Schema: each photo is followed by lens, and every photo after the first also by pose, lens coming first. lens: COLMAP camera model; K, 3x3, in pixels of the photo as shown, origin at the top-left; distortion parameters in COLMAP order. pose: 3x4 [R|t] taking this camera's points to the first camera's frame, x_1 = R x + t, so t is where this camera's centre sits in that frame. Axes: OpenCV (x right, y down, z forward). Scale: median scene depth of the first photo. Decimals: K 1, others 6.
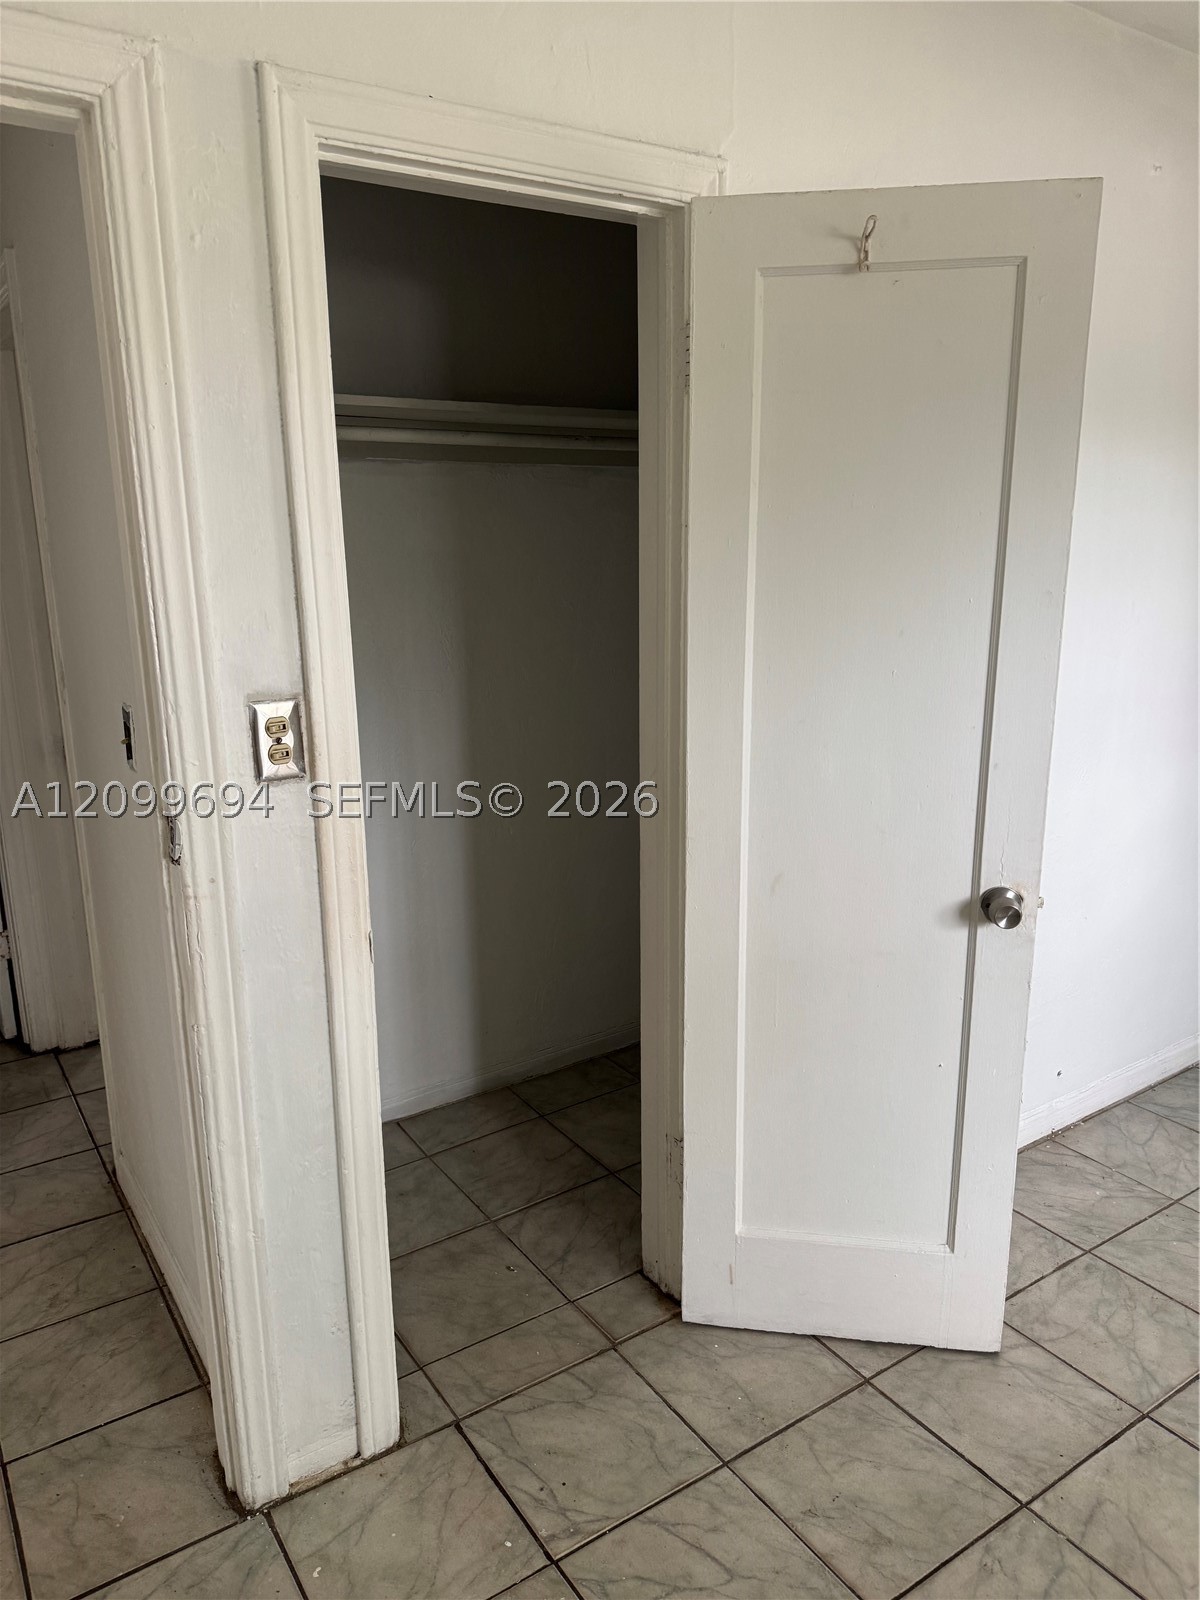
lens RADIAL K [[1130.9, 0, 600.2], [0, 1130.9, 802.7], [0, 0, 1]] dist [-0.009019, -0.004690]
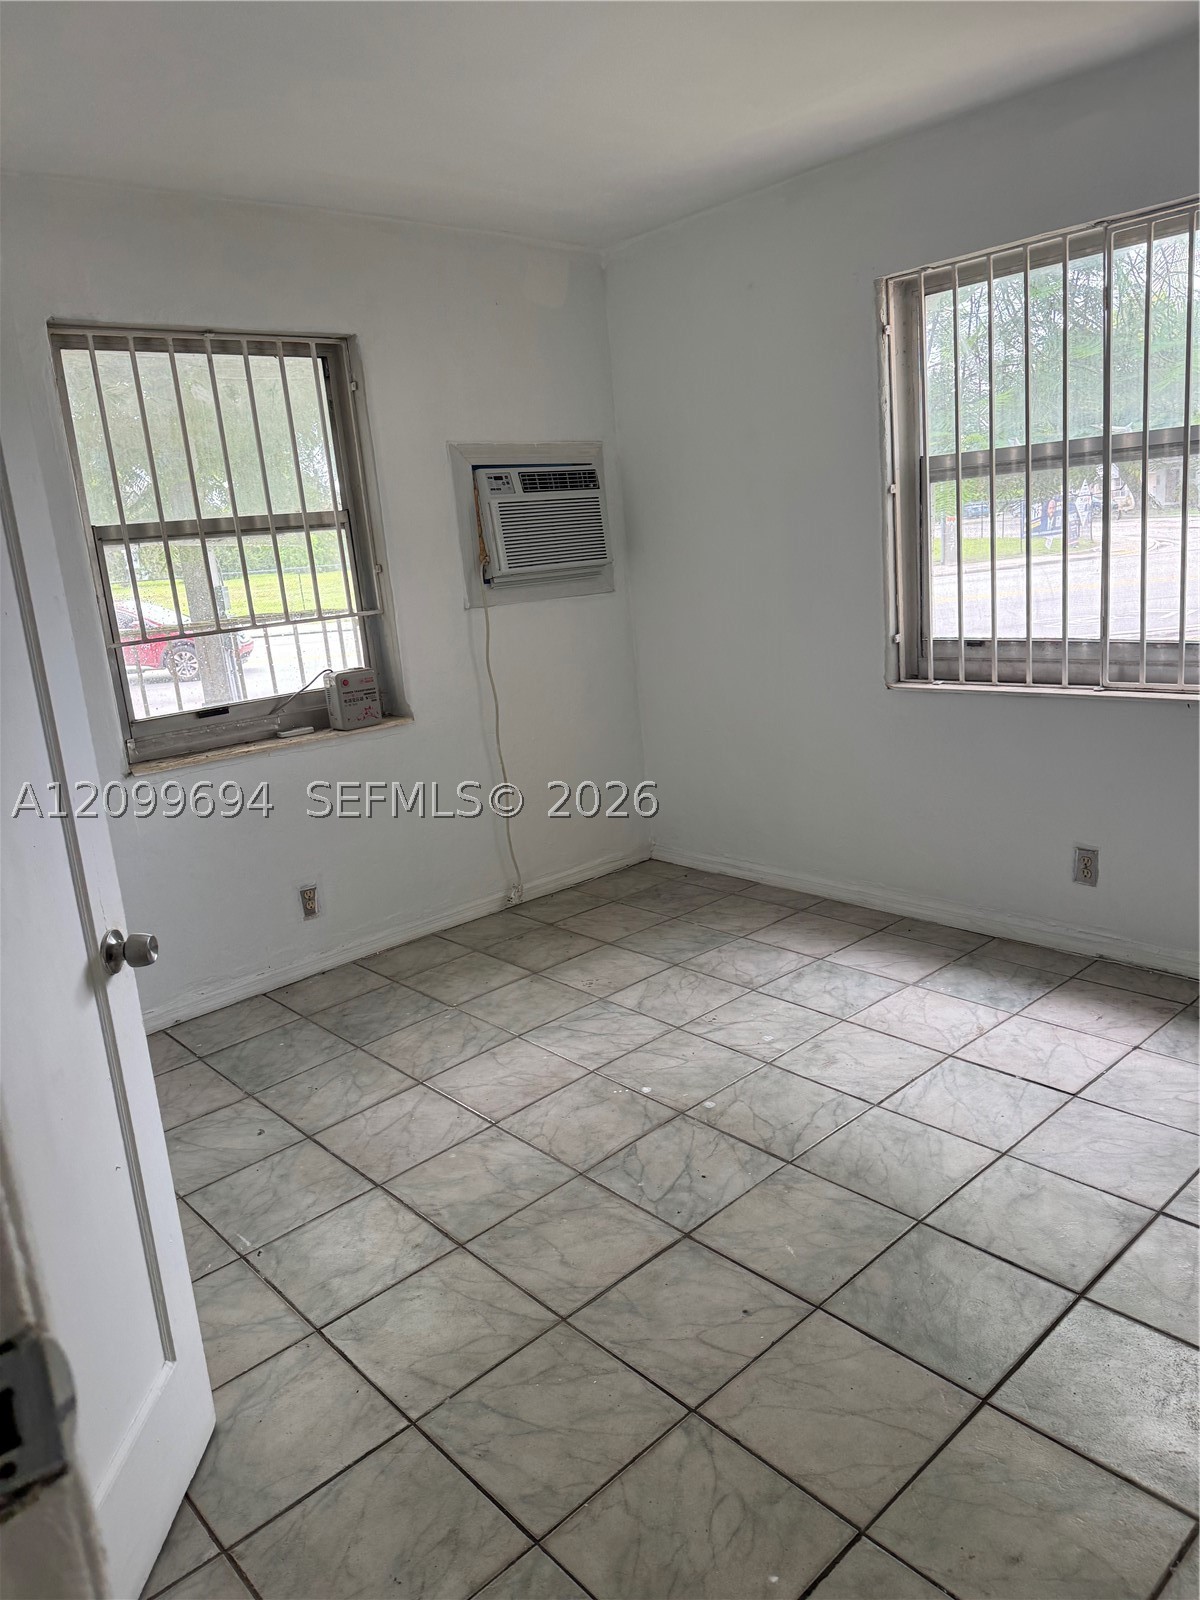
lens RADIAL K [[1130.9, 0, 591.4], [0, 1130.9, 779.3], [0, 0, 1]] dist [-0.009019, -0.004690]
pose [[-0.138073, -0.195508, 0.970934, -0.528117], [0.319250, 0.919213, 0.230492, -0.118838], [-0.937558, 0.341795, -0.064503, 0.660321]]
